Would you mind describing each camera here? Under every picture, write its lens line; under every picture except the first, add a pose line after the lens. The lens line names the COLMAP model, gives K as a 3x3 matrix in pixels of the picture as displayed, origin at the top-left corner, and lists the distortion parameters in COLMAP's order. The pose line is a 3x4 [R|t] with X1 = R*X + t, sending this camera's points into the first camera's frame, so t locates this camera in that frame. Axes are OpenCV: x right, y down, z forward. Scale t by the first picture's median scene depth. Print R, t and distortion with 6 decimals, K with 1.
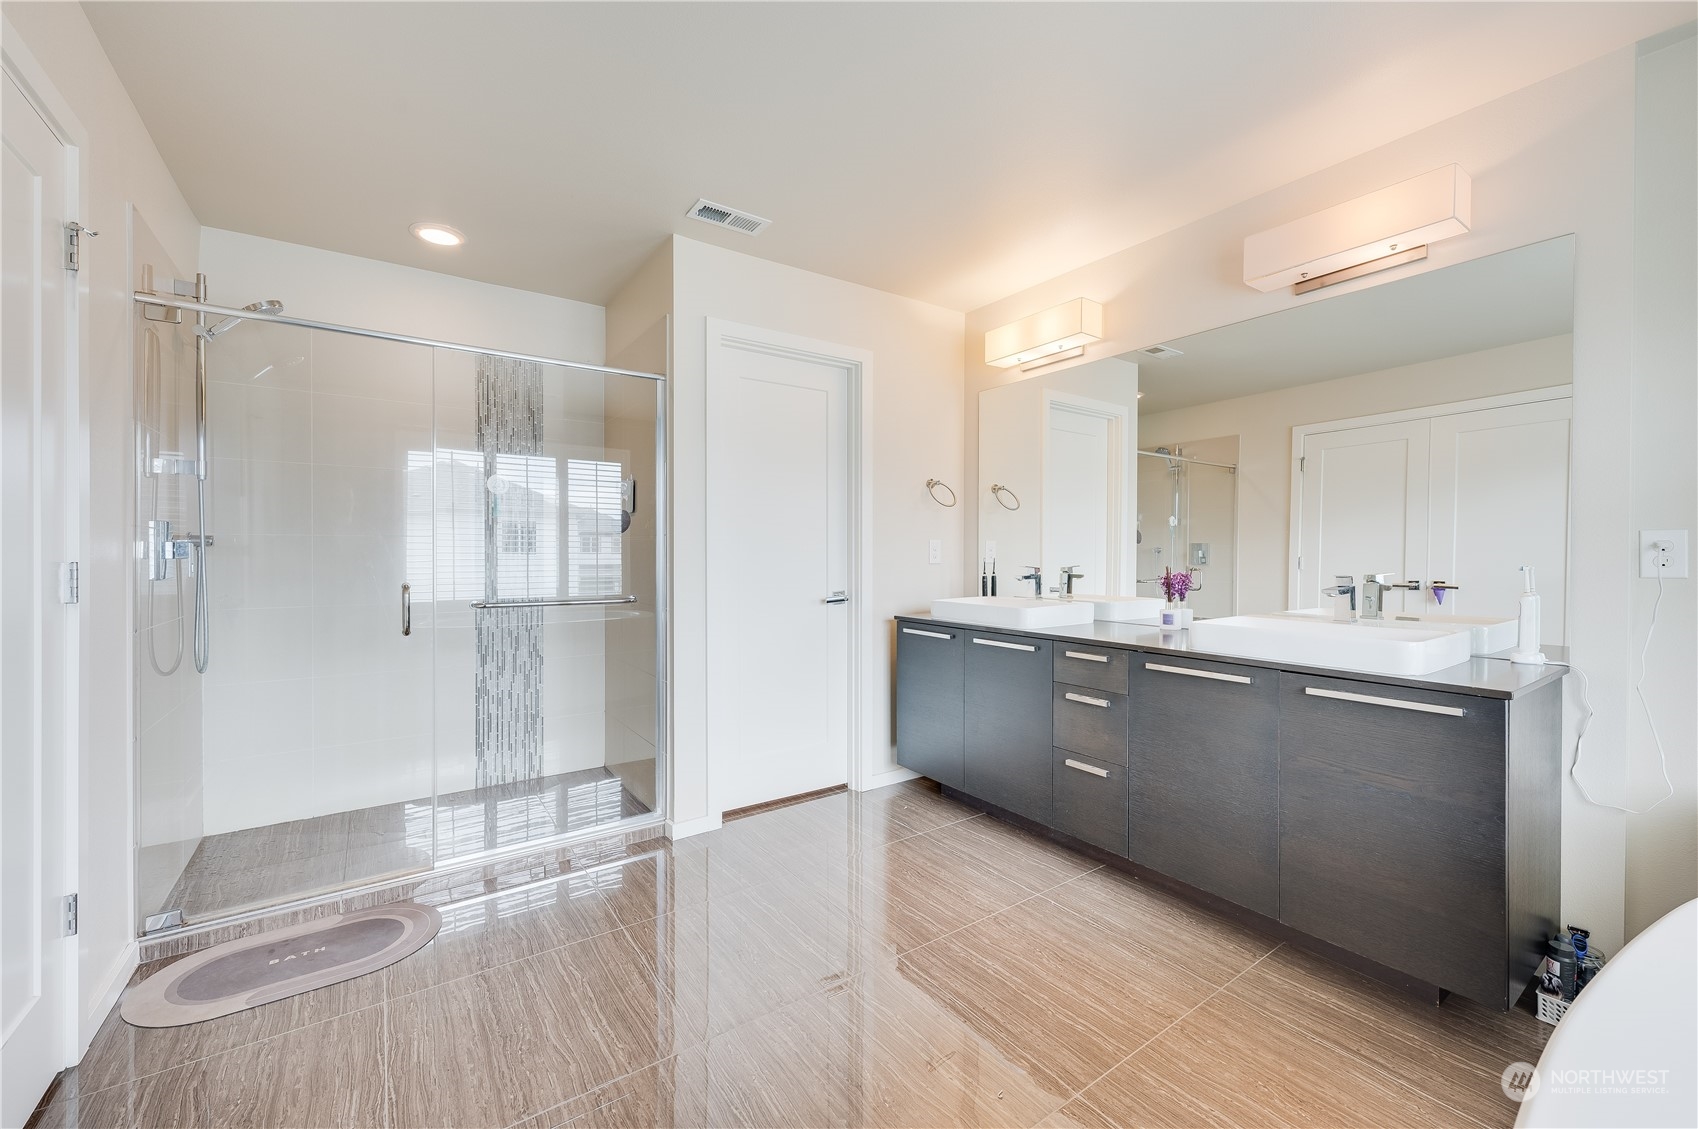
lens RADIAL K [[679.5, 0, 850.7], [0, 679.5, 563.0], [0, 0, 1]] dist [0.000074, -0.000055]
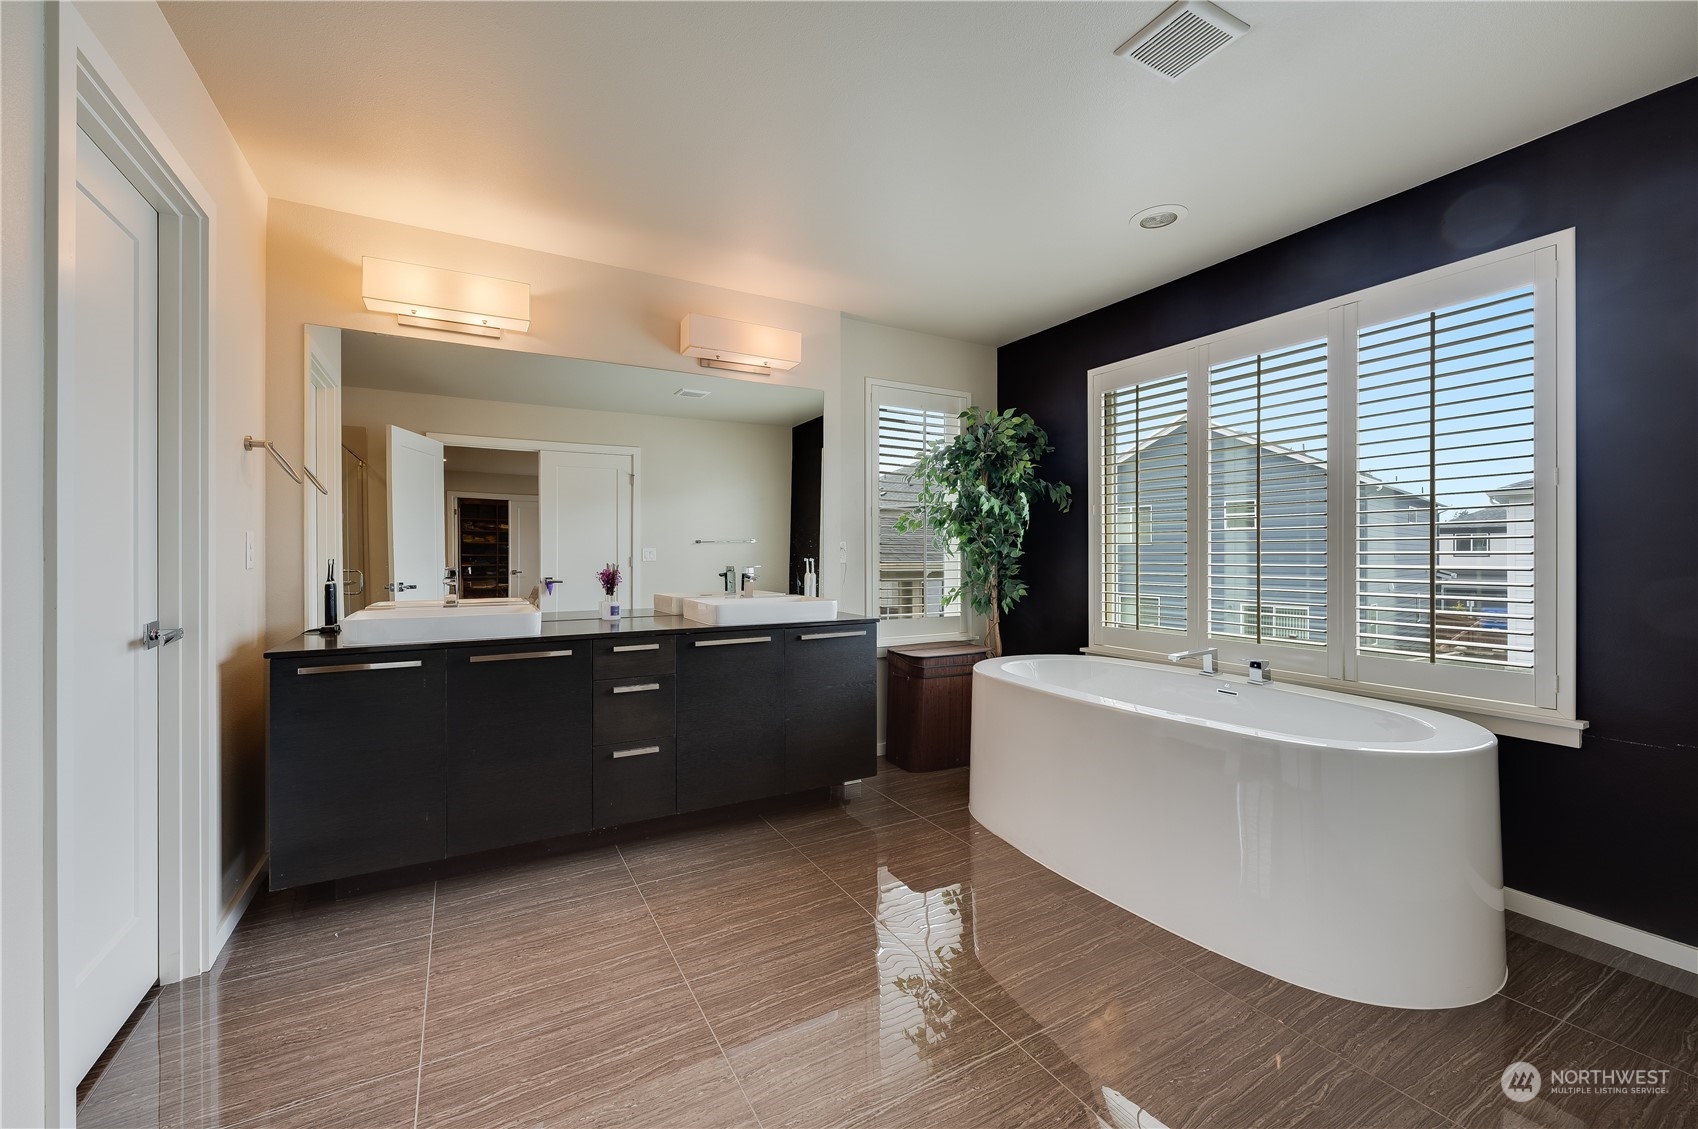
lens RADIAL K [[679.5, 0, 850.6], [0, 679.5, 553.2], [0, 0, 1]] dist [0.000074, -0.000055]
pose [[0.096549, -0.004800, 0.995317, -0.705890], [0.014421, 0.999890, 0.003423, -0.011828], [-0.995224, 0.014023, 0.096607, 0.567275]]
